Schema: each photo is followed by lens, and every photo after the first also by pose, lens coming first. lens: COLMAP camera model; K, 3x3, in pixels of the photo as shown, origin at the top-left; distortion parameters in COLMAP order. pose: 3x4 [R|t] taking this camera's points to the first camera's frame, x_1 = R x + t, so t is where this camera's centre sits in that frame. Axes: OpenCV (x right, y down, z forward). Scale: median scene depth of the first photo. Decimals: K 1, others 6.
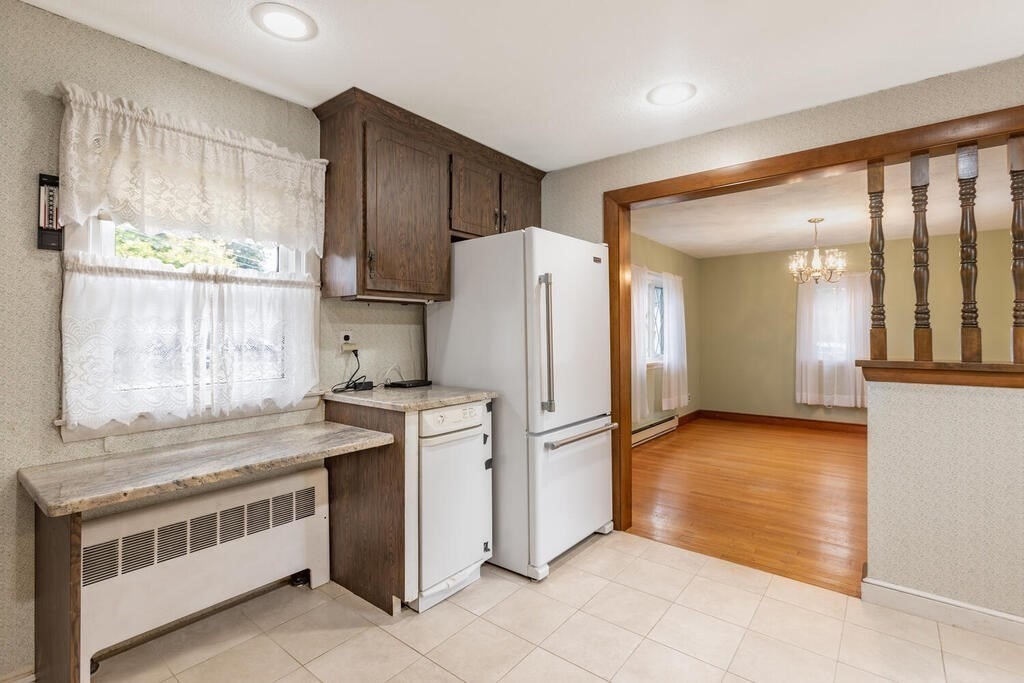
lens RADIAL K [[478.9, 0, 513.7], [0, 478.9, 323.5], [0, 0, 1]] dist [-0.023697, -0.000057]
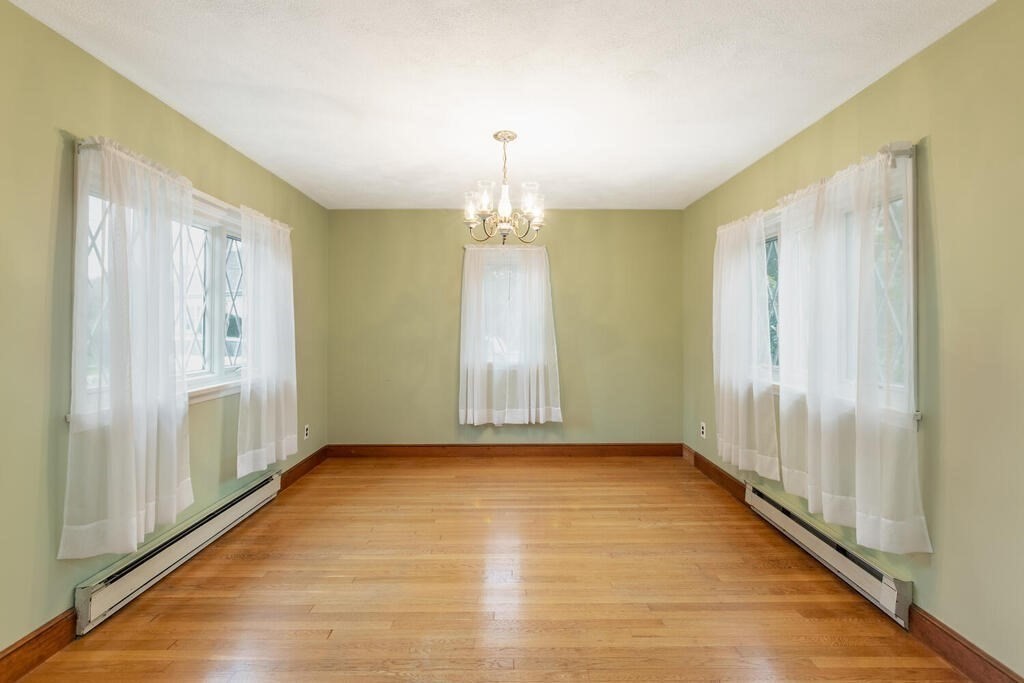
lens RADIAL K [[478.9, 0, 513.7], [0, 478.9, 323.5], [0, 0, 1]] dist [-0.023697, -0.000057]
pose [[0.770463, 0.000831, 0.637485, 0.209740], [-0.014451, 0.999765, 0.016162, 0.005099], [-0.637321, -0.021664, 0.770293, 0.416685]]
